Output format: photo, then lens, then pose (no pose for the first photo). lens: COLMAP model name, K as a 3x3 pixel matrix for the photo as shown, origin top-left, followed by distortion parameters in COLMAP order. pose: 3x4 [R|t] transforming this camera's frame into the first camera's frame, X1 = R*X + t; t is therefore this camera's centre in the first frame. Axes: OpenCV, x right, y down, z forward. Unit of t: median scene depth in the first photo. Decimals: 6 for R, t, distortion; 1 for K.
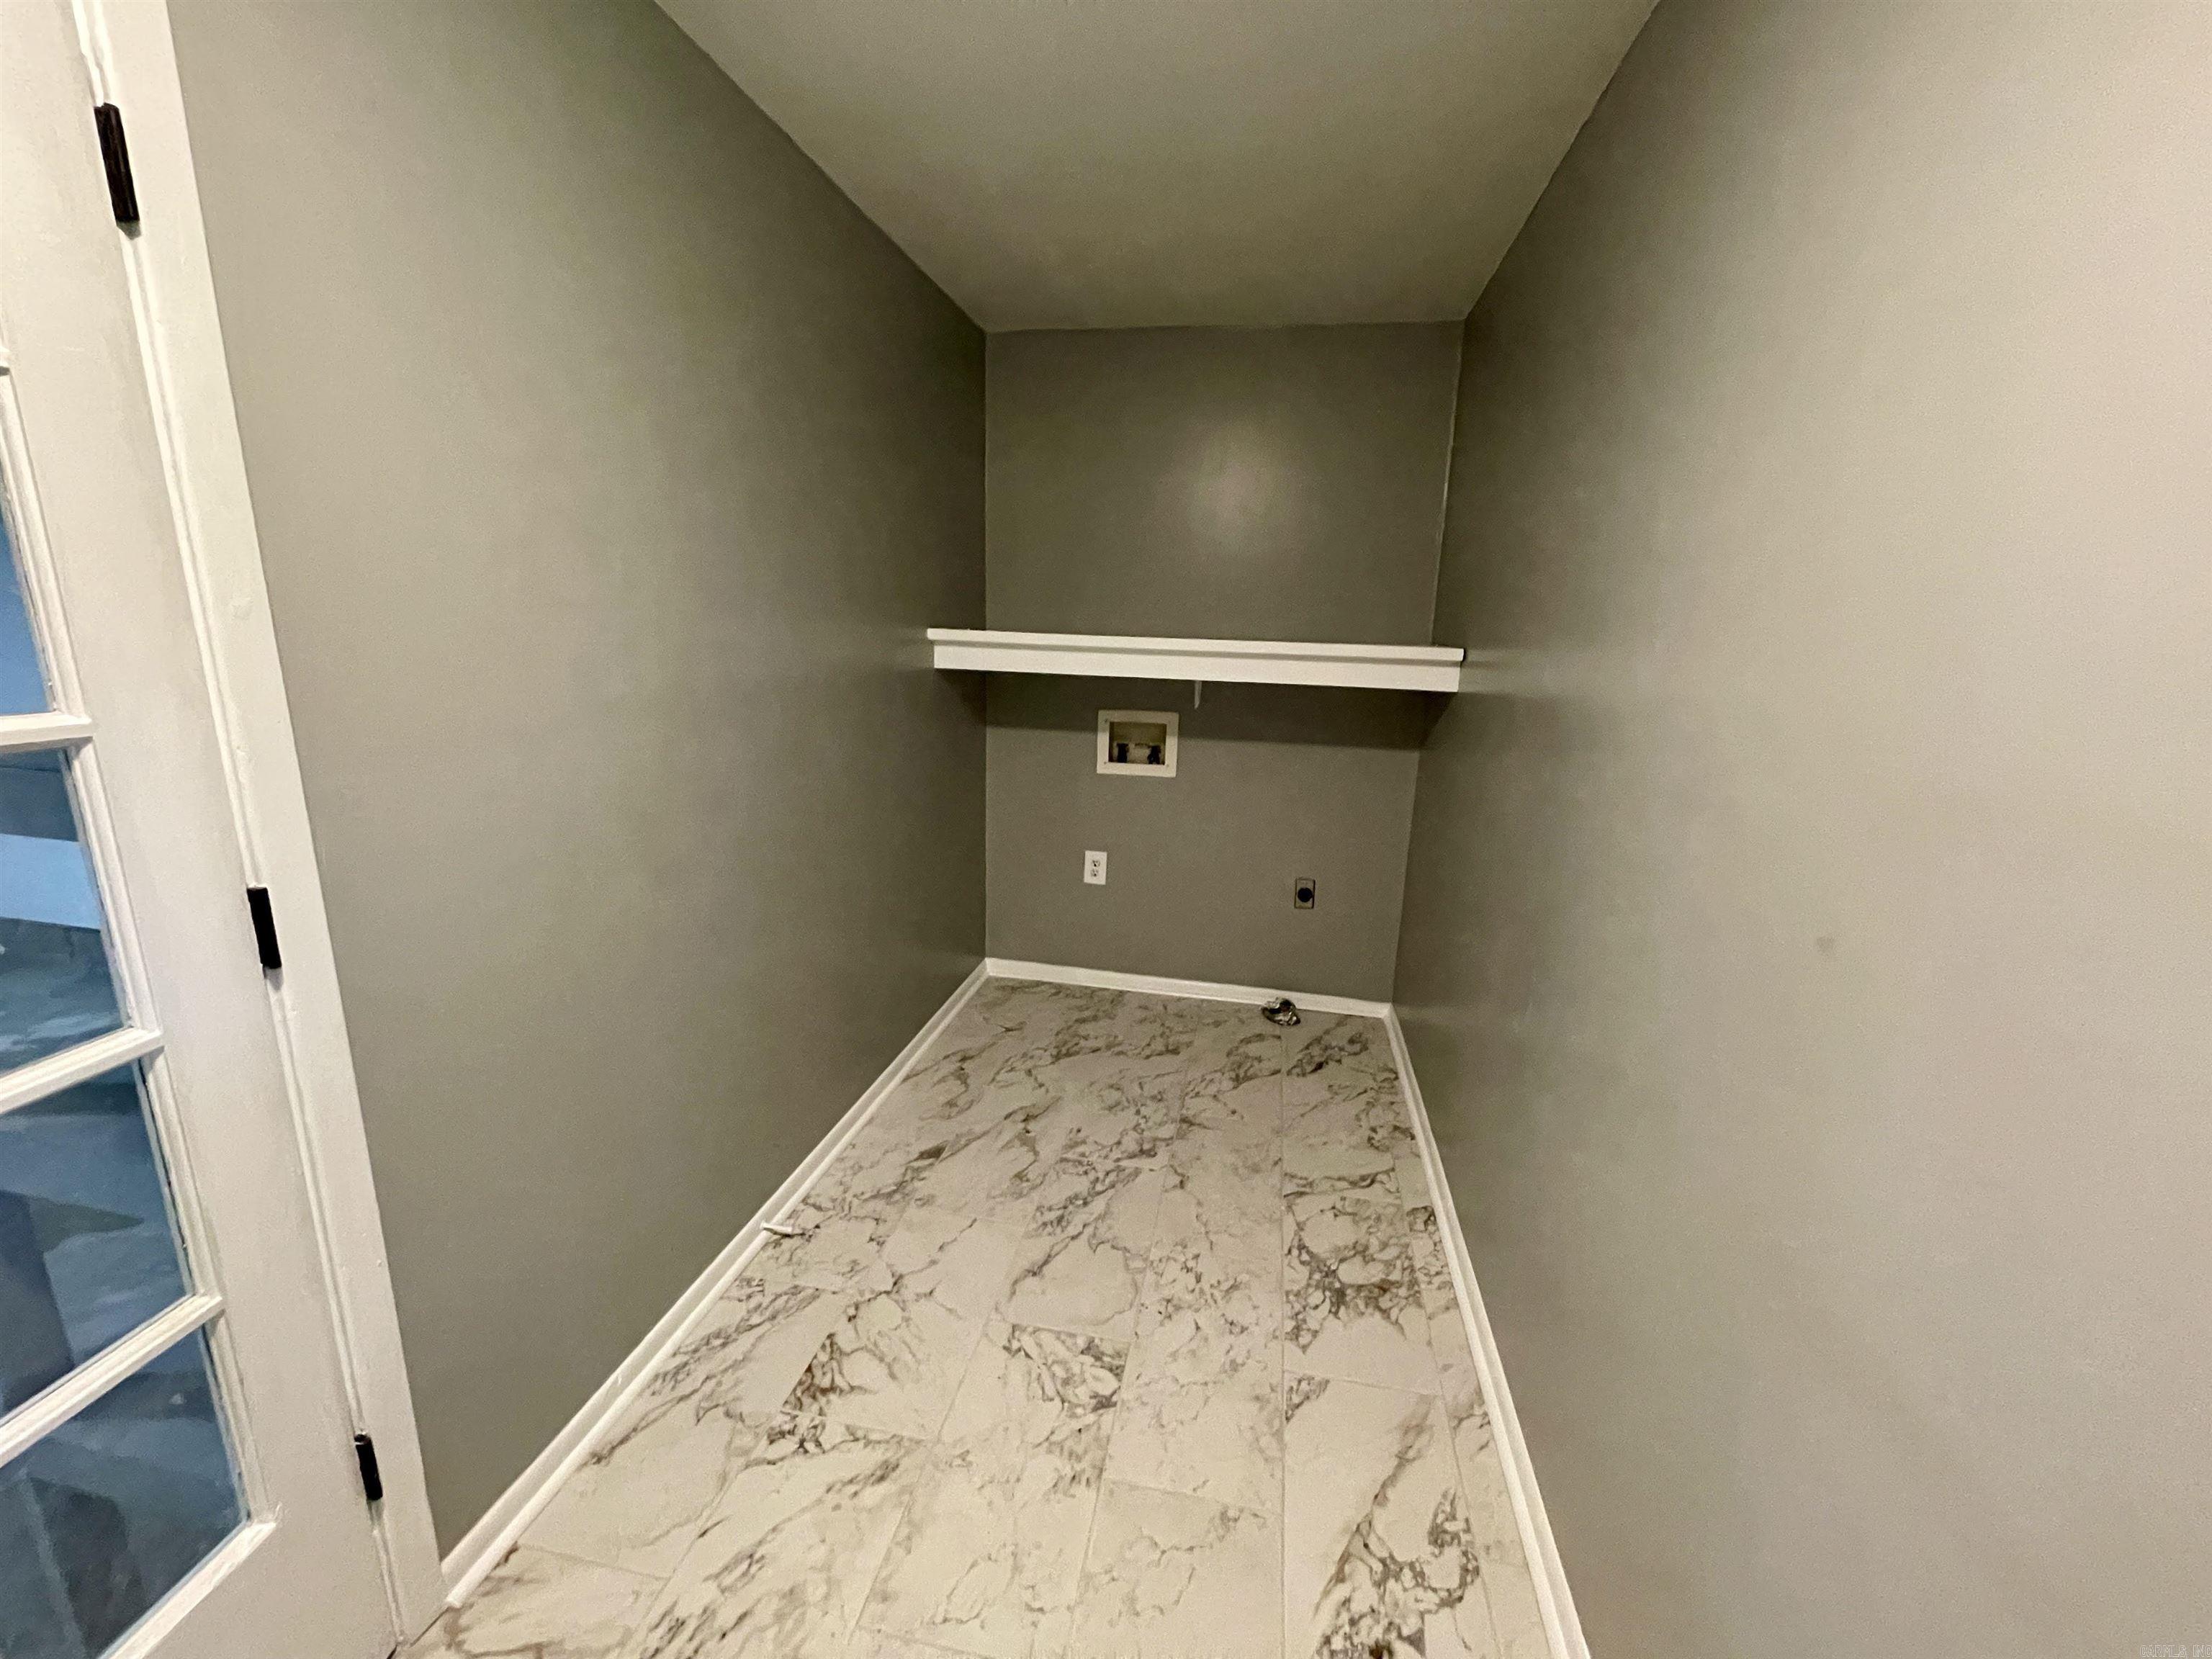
lens RADIAL K [[896.6, 0, 1106.8], [0, 896.6, 833.7], [0, 0, 1]] dist [0.000209, 0.000336]
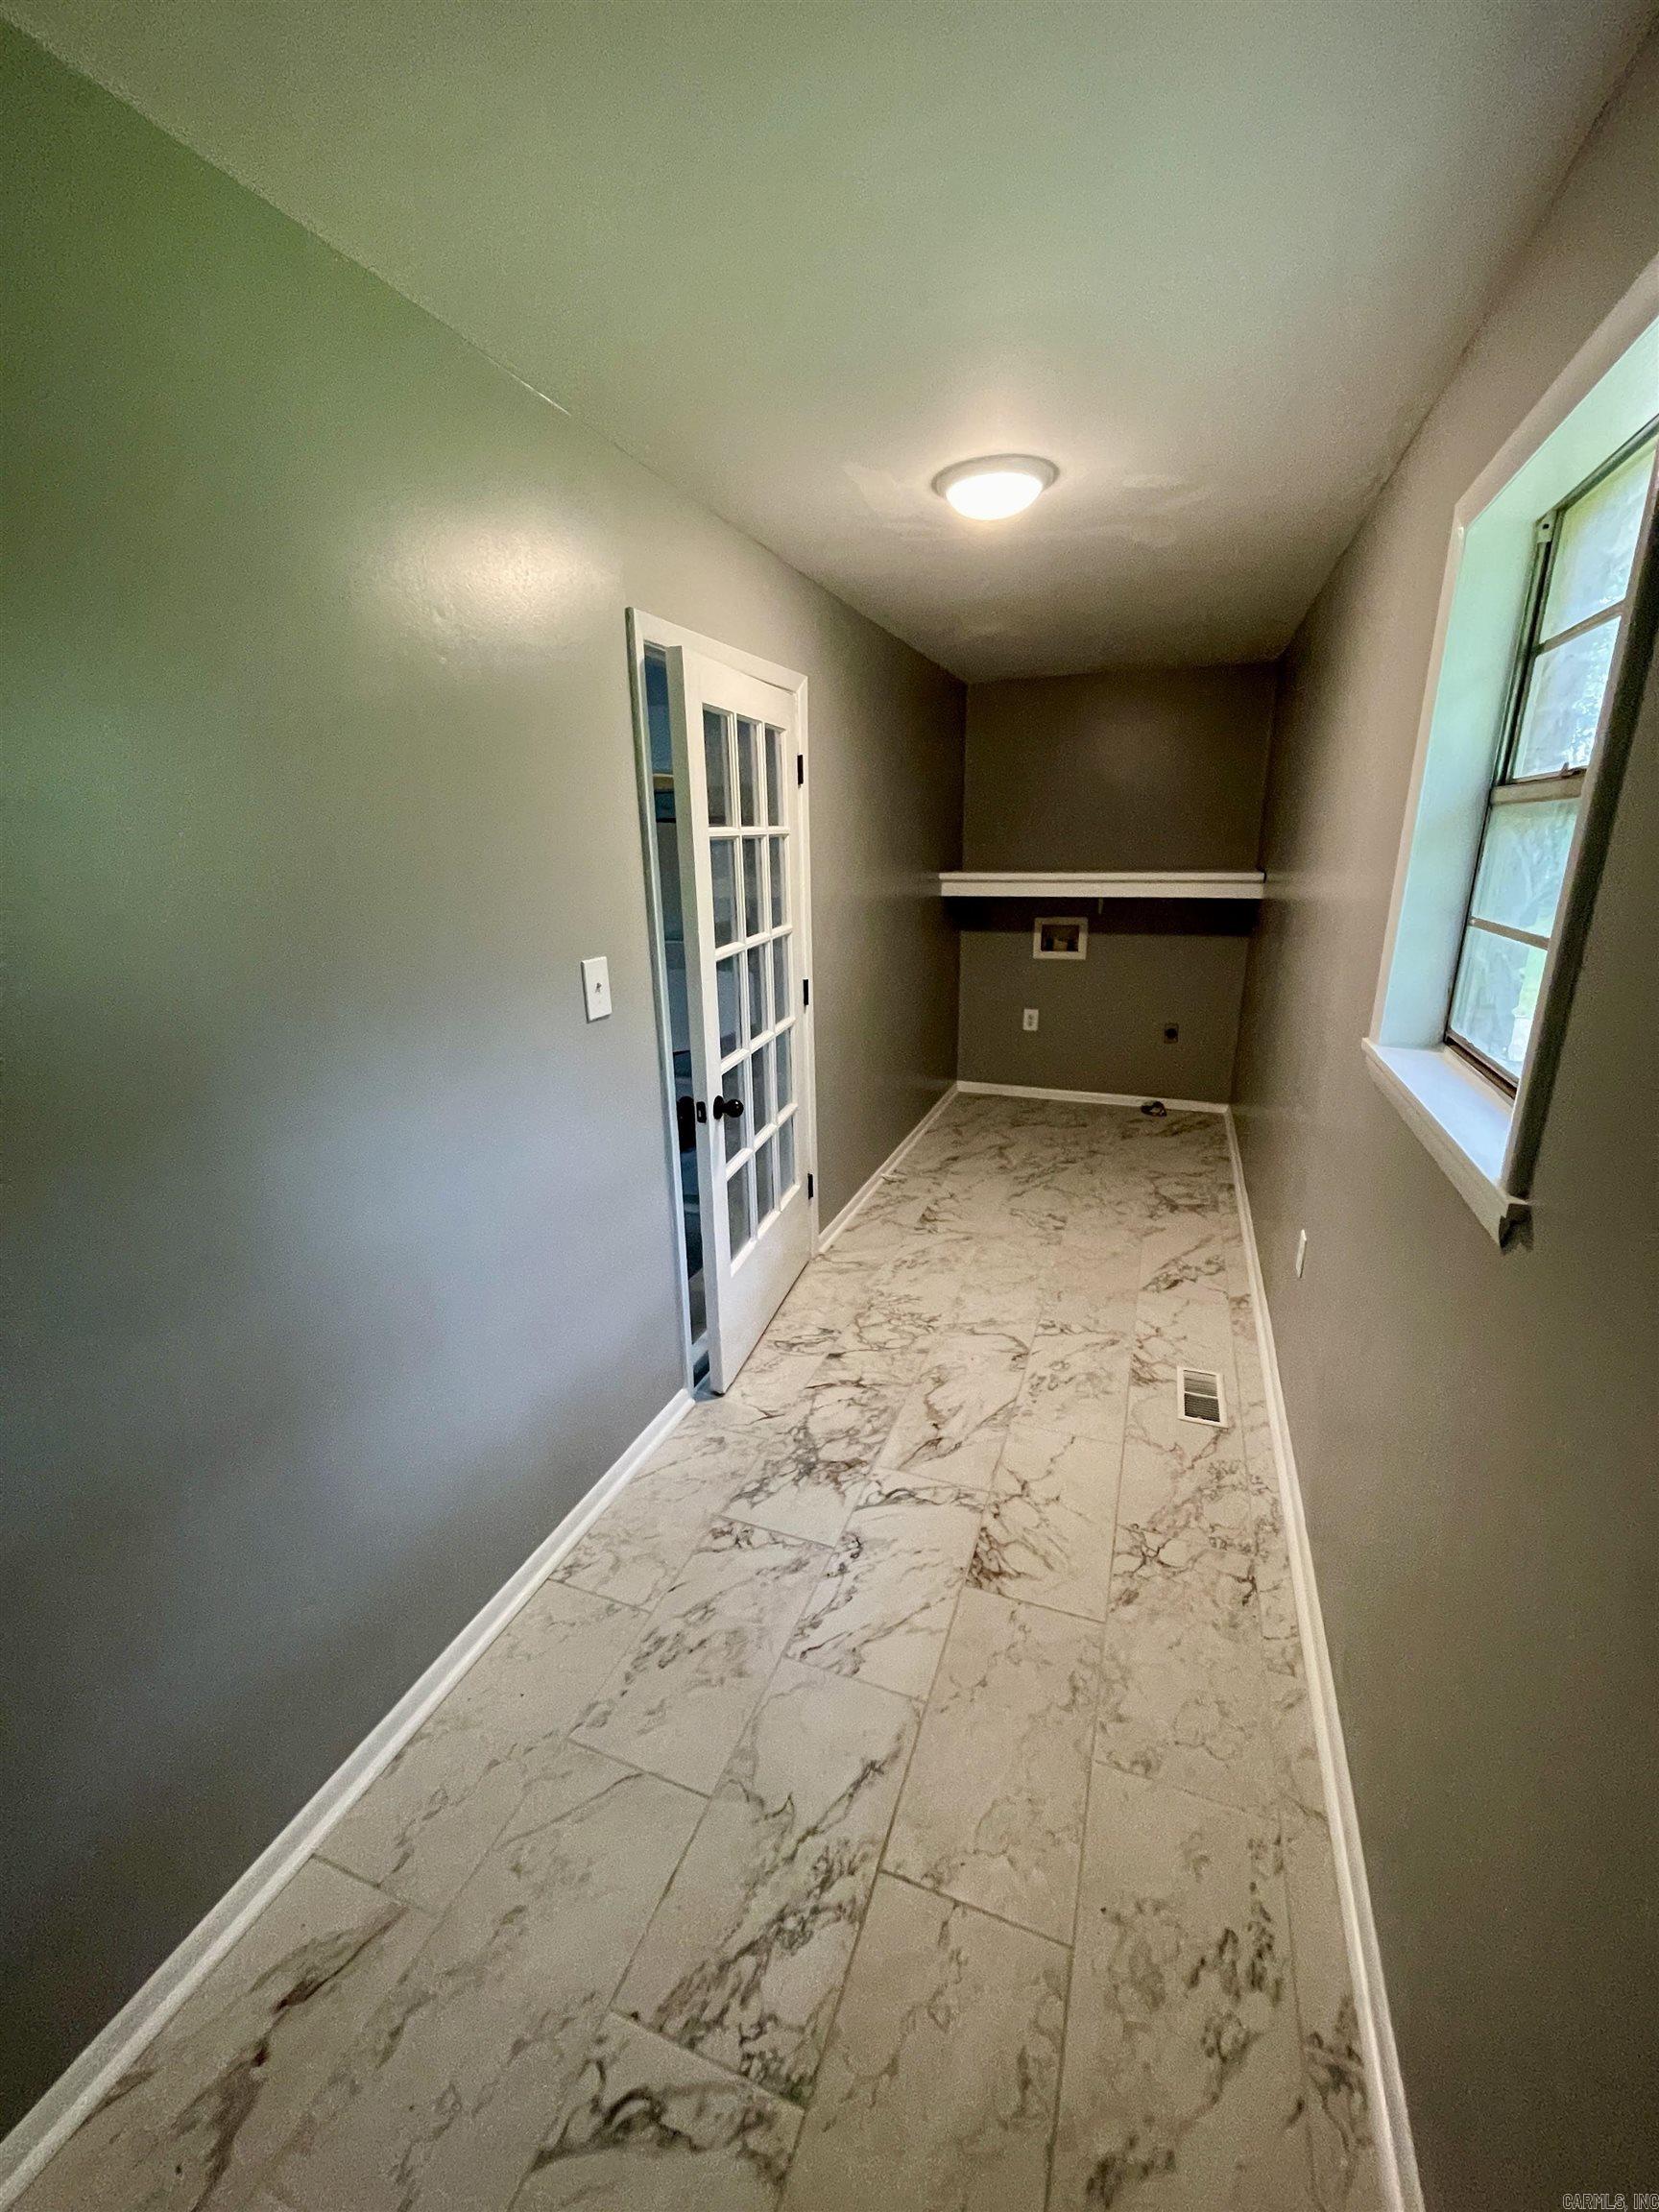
lens RADIAL K [[896.6, 0, 824.4], [0, 896.6, 1103.5], [0, 0, 1]] dist [0.000209, 0.000336]
pose [[0.983301, 0.002464, -0.181967, -0.109087], [0.008041, 0.998343, 0.056973, 0.122856], [0.181806, -0.057485, 0.981653, -0.815051]]
